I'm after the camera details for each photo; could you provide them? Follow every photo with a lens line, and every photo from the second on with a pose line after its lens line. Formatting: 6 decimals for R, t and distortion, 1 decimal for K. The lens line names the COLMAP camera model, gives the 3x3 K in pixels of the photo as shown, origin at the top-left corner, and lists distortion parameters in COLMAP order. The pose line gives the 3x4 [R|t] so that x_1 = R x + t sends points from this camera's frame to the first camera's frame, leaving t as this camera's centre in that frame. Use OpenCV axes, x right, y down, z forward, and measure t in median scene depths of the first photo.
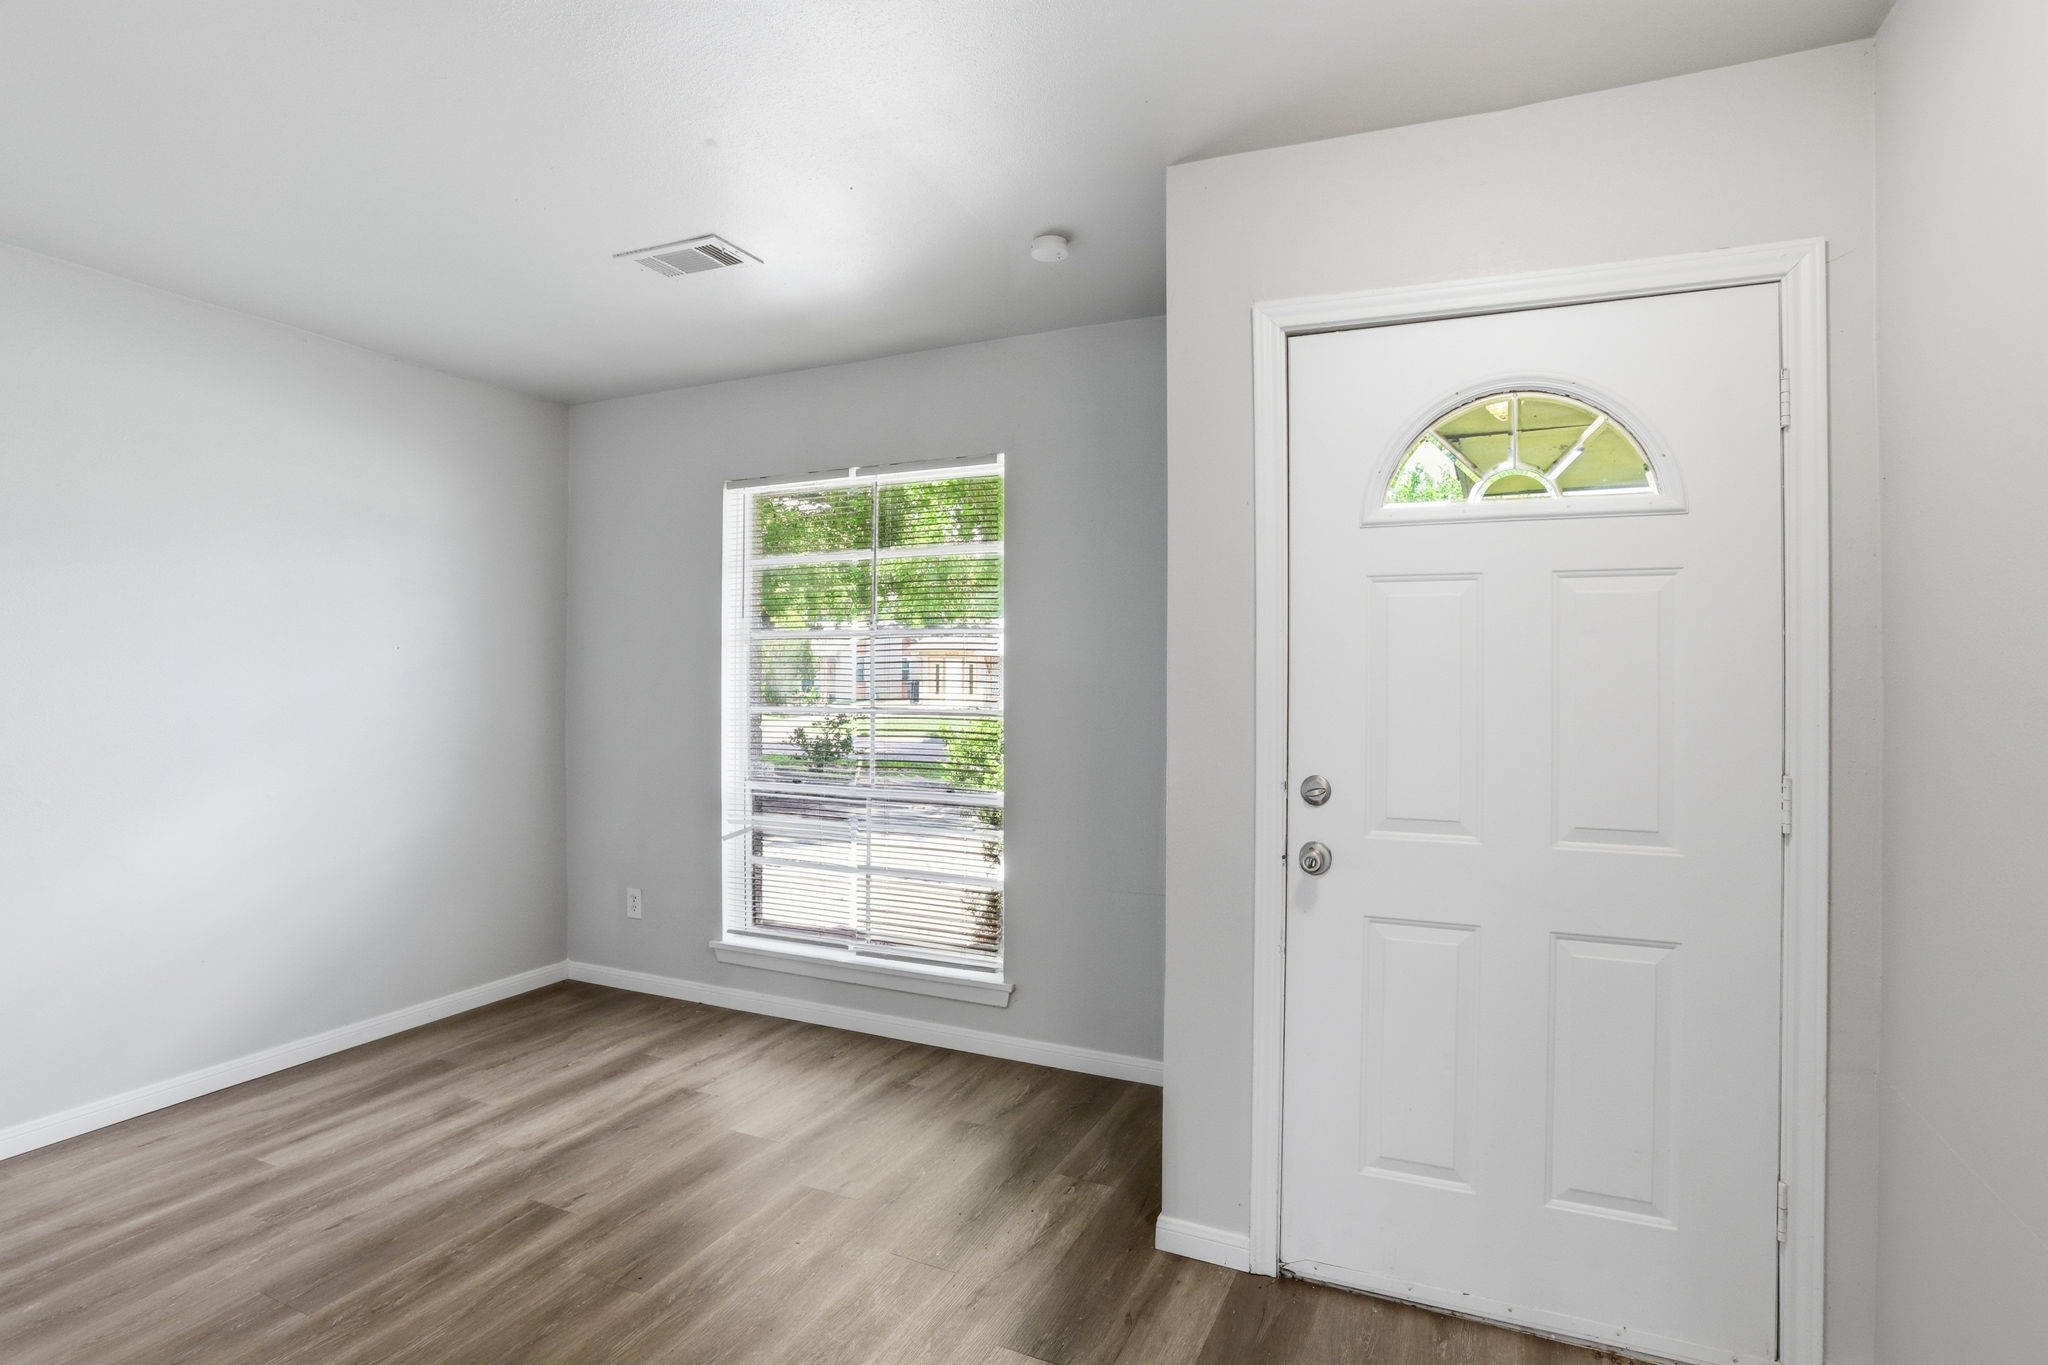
lens RADIAL K [[1050.6, 0, 978.8], [0, 1050.6, 653.9], [0, 0, 1]] dist [-0.071786, 0.026811]
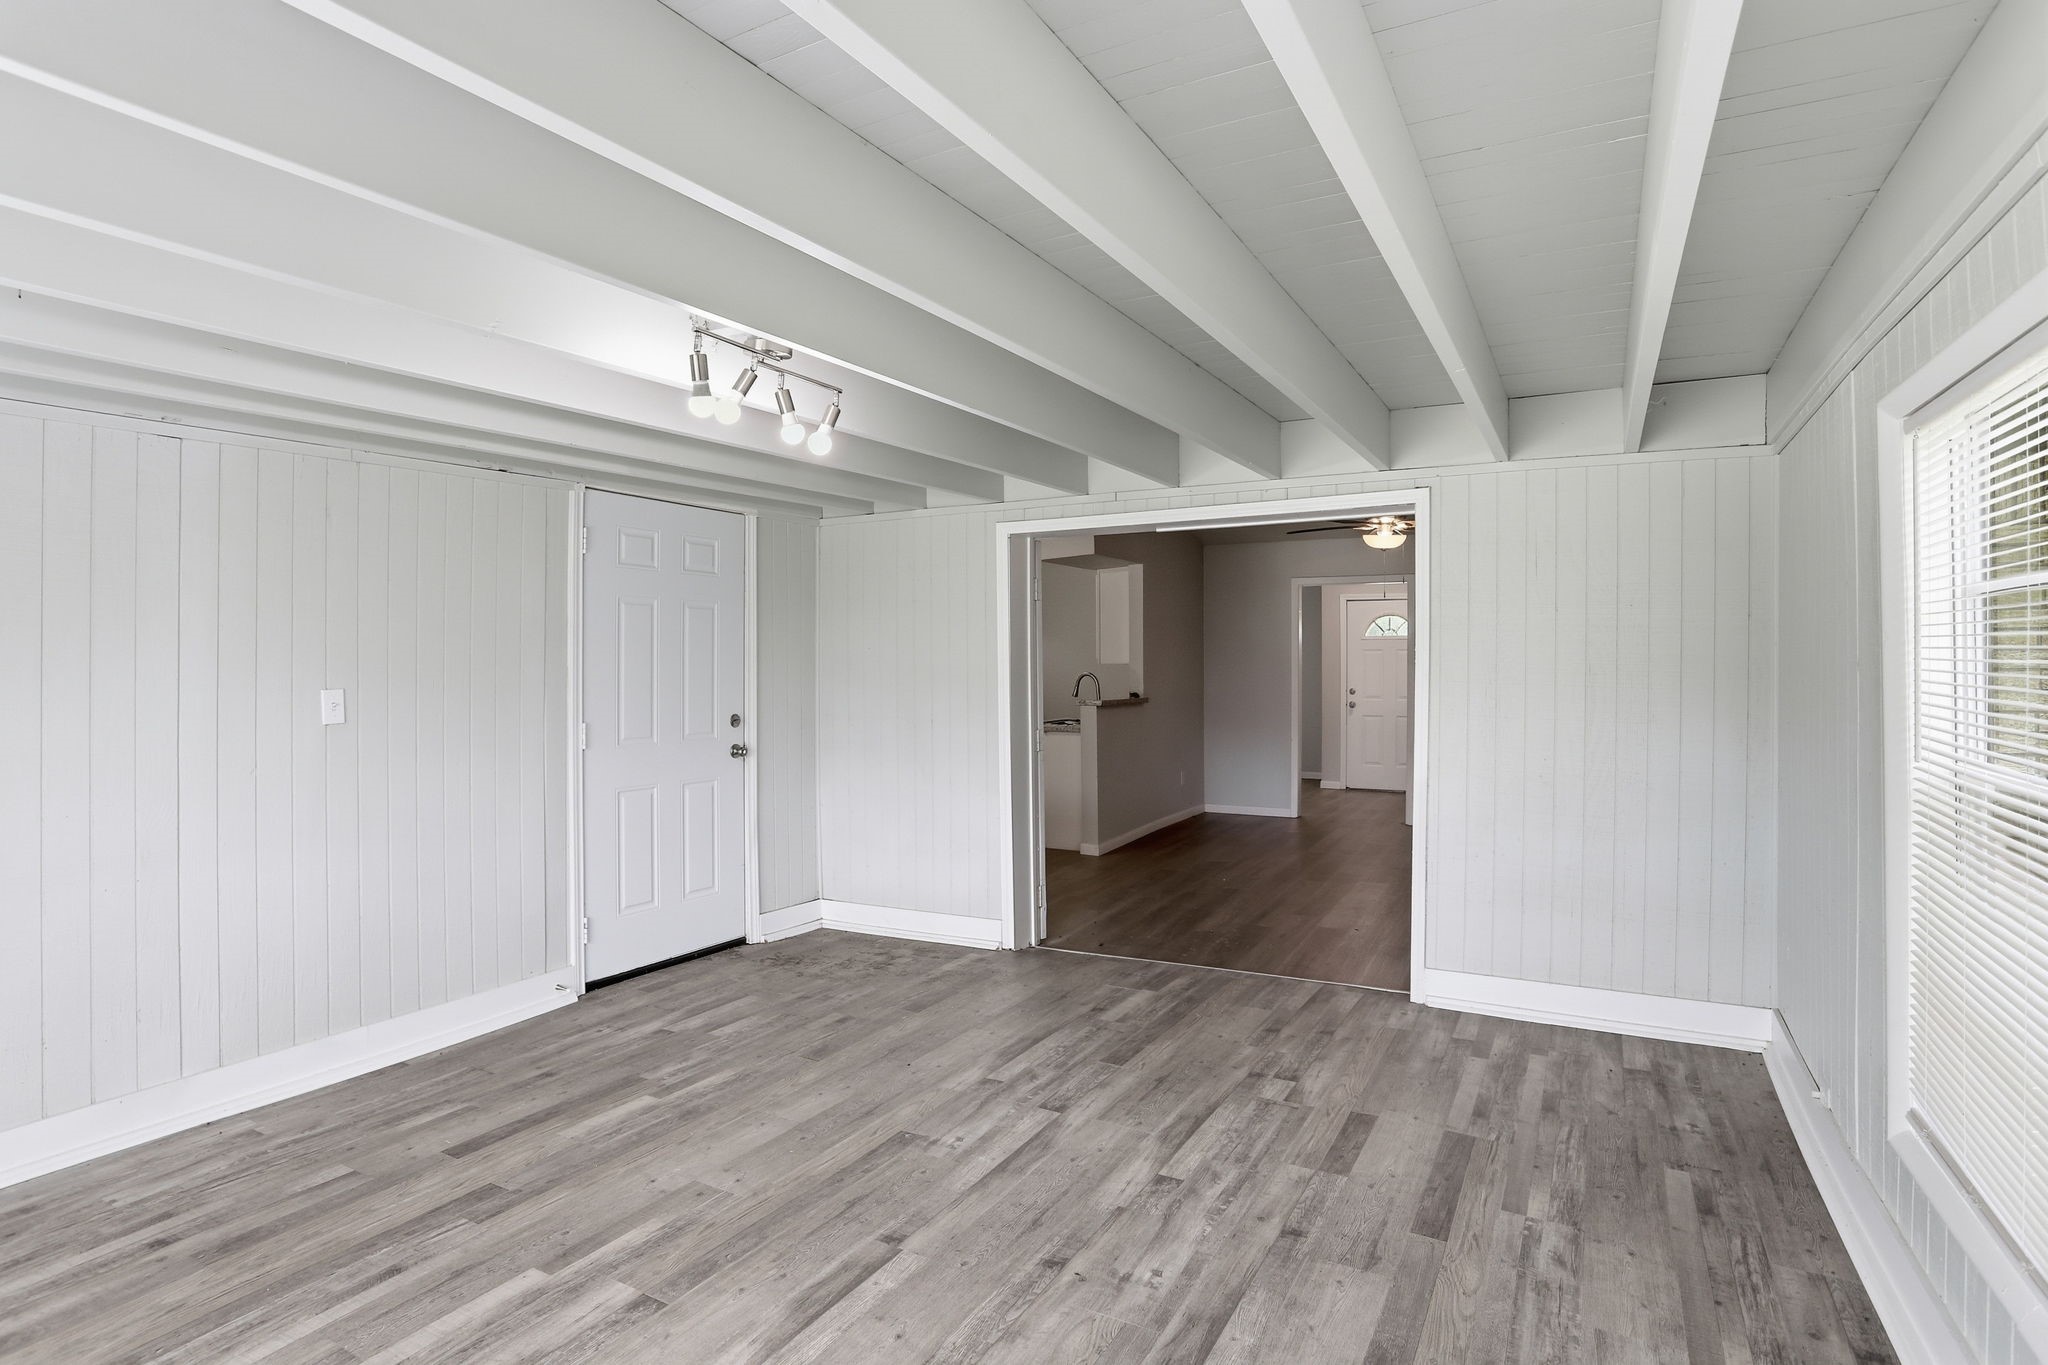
lens RADIAL K [[1050.6, 0, 1013.1], [0, 1050.6, 683.7], [0, 0, 1]] dist [-0.071786, 0.026811]
pose [[0.998402, -0.017678, -0.053679, -0.989585], [0.019541, 0.999218, 0.034364, -0.104020], [0.053030, -0.035358, 0.997967, -3.907538]]
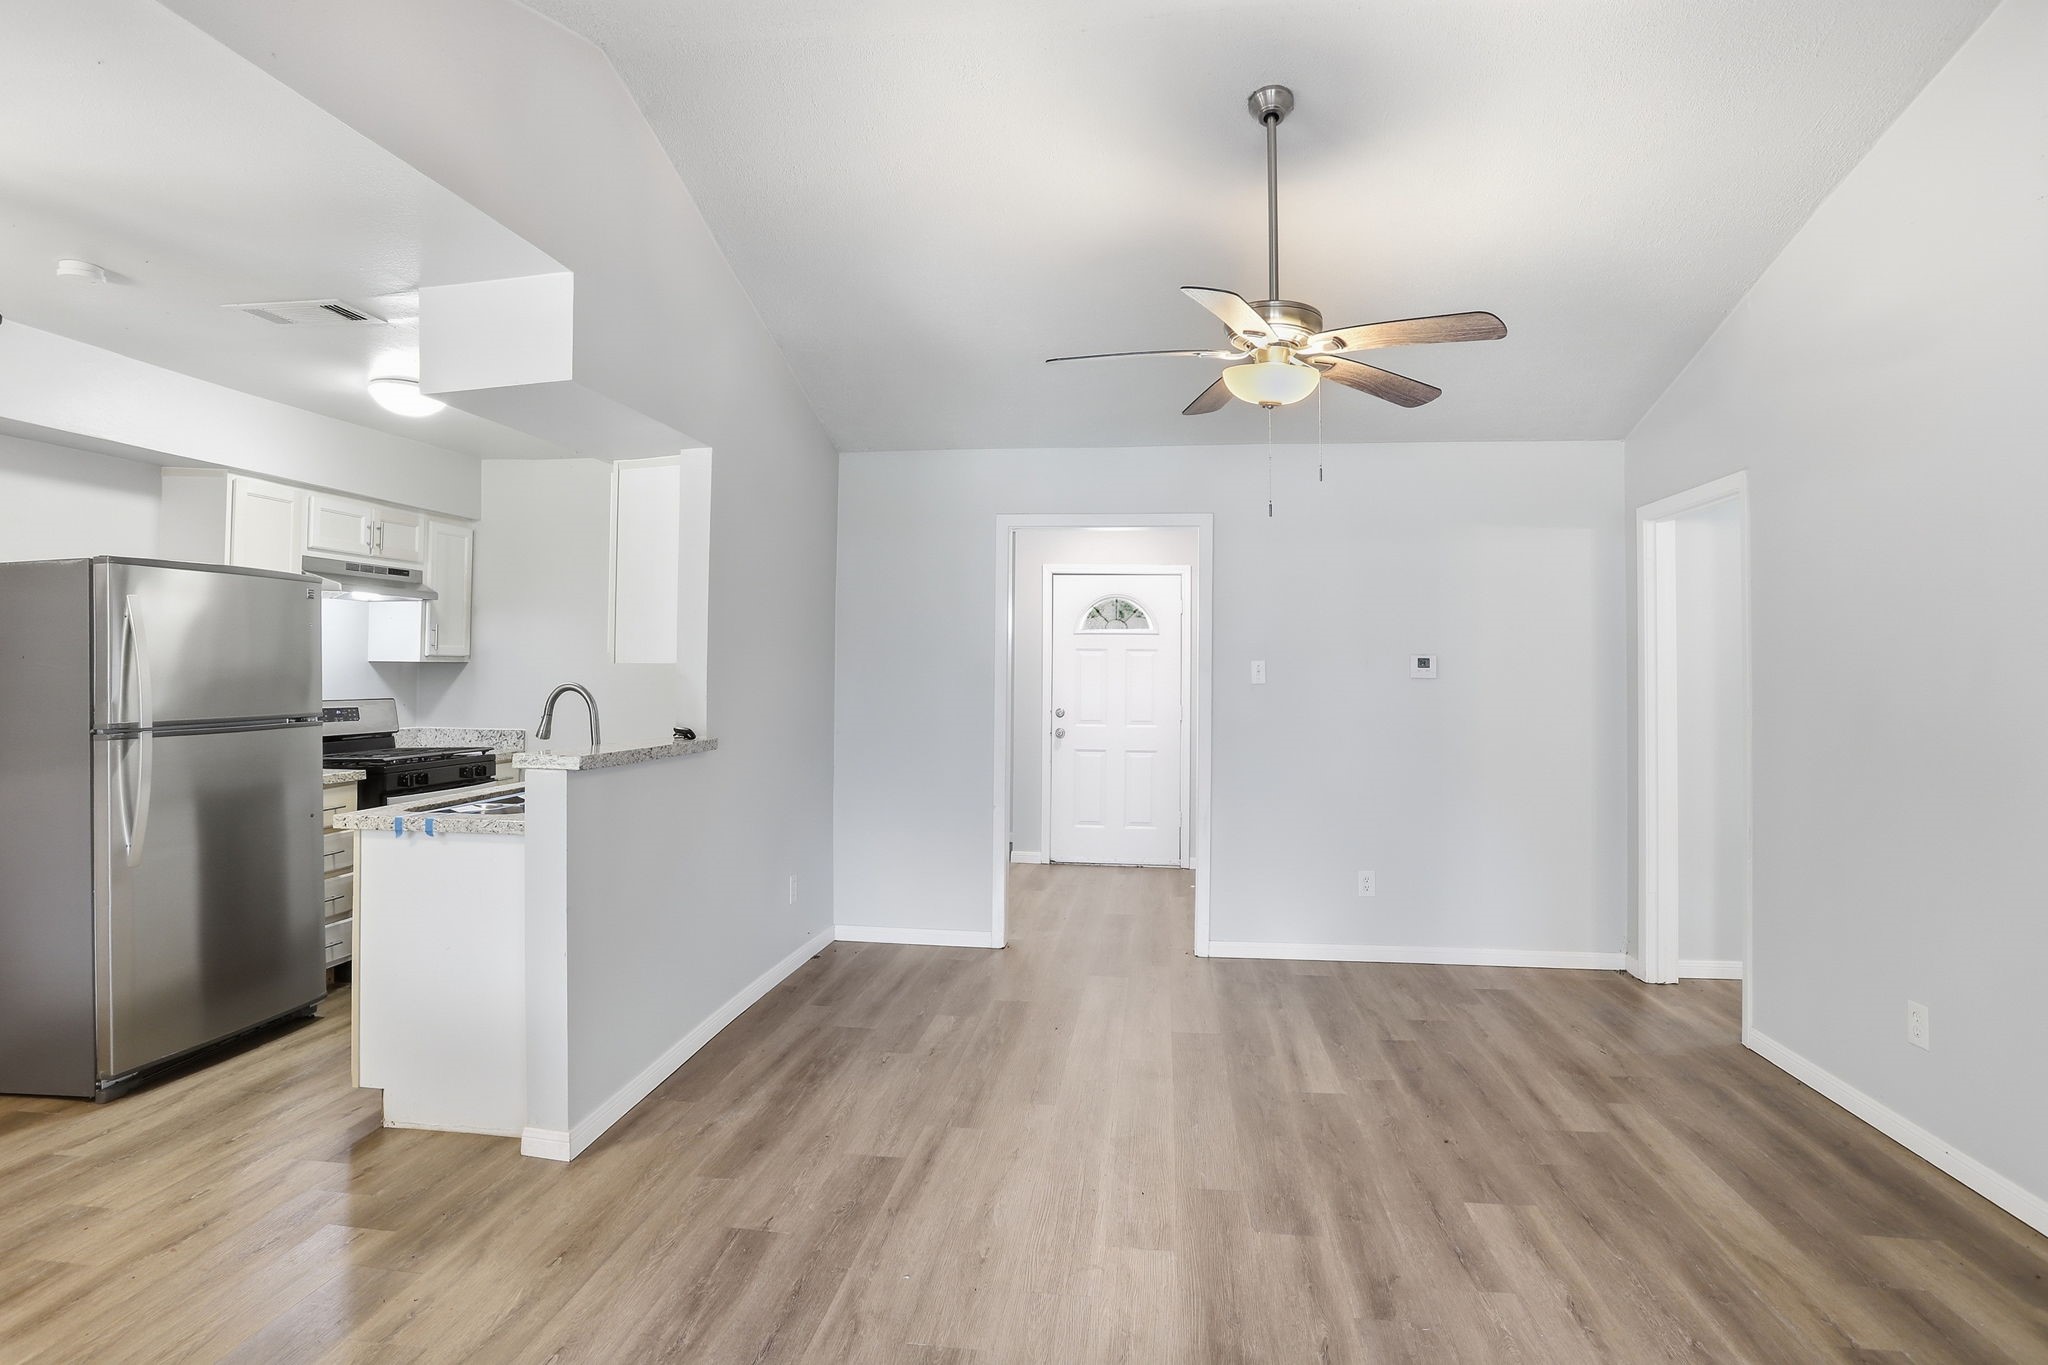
lens RADIAL K [[1050.6, 0, 1033.8], [0, 1050.6, 646.9], [0, 0, 1]] dist [-0.071786, 0.026811]
pose [[0.949145, 0.003509, 0.314821, -0.771903], [-0.002068, 0.999986, -0.004912, -0.060133], [-0.314834, 0.004011, 0.949138, -2.048769]]
